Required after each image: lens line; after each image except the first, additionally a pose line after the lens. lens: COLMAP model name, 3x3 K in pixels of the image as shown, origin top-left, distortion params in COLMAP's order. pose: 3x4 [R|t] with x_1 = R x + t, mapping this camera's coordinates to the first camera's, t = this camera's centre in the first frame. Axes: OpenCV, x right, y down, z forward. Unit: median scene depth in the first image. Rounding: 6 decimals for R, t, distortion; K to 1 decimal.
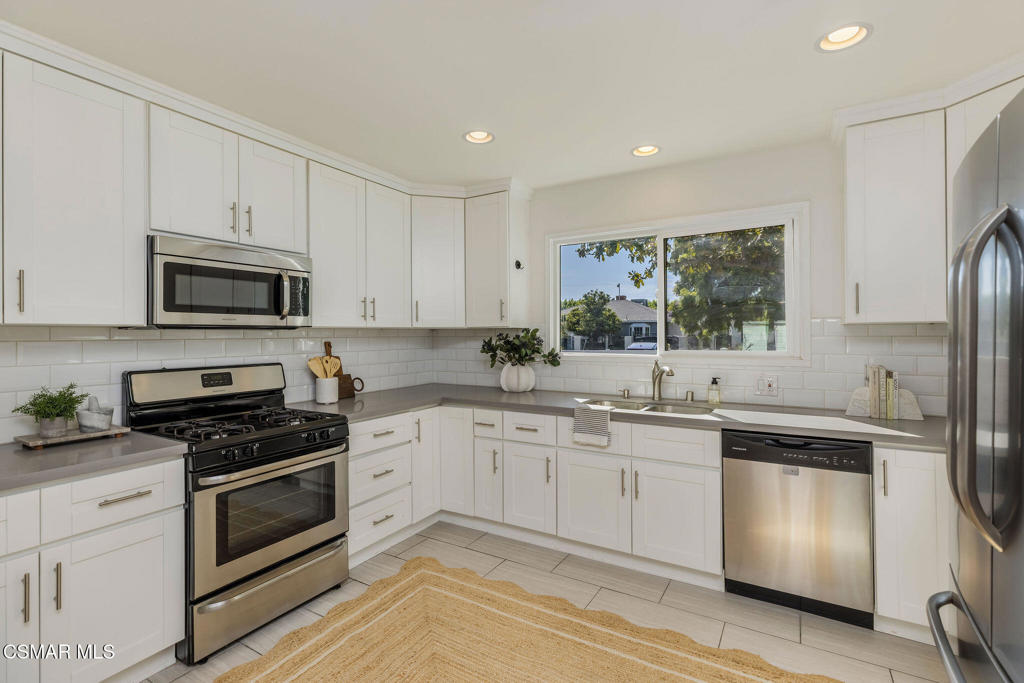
lens RADIAL K [[459.2, 0, 523.8], [0, 459.2, 332.8], [0, 0, 1]] dist [0.004926, 0.000321]
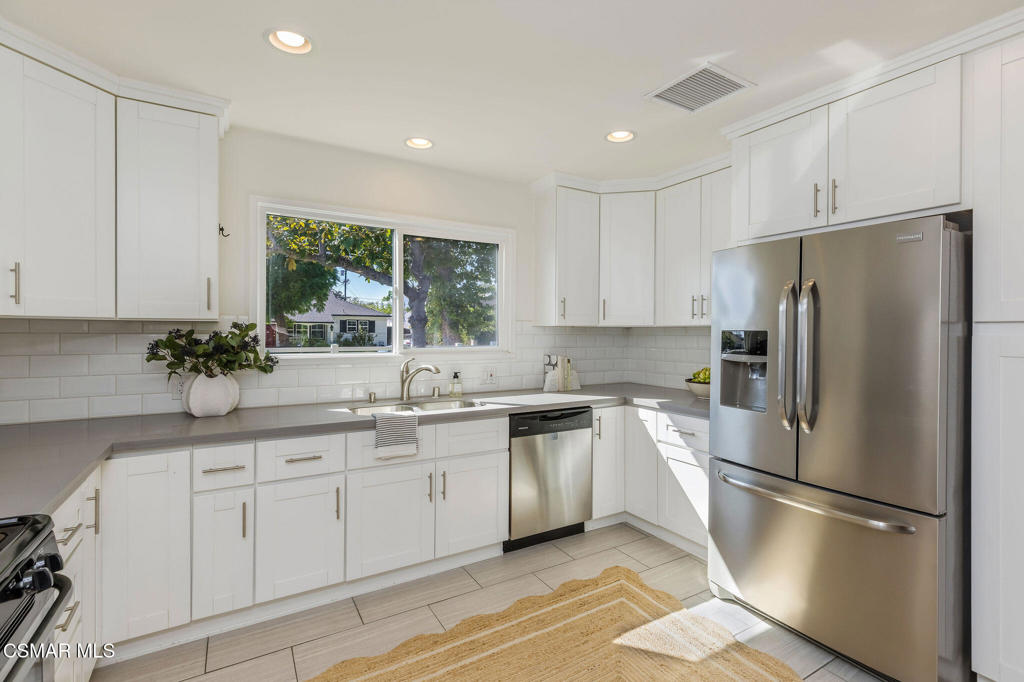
lens RADIAL K [[459.2, 0, 523.8], [0, 459.2, 332.3], [0, 0, 1]] dist [0.004926, 0.000321]
pose [[0.494255, 0.005630, 0.869299, -0.521984], [-0.011590, 0.999933, 0.000114, 0.000426], [-0.869240, -0.010131, 0.494287, 0.362421]]
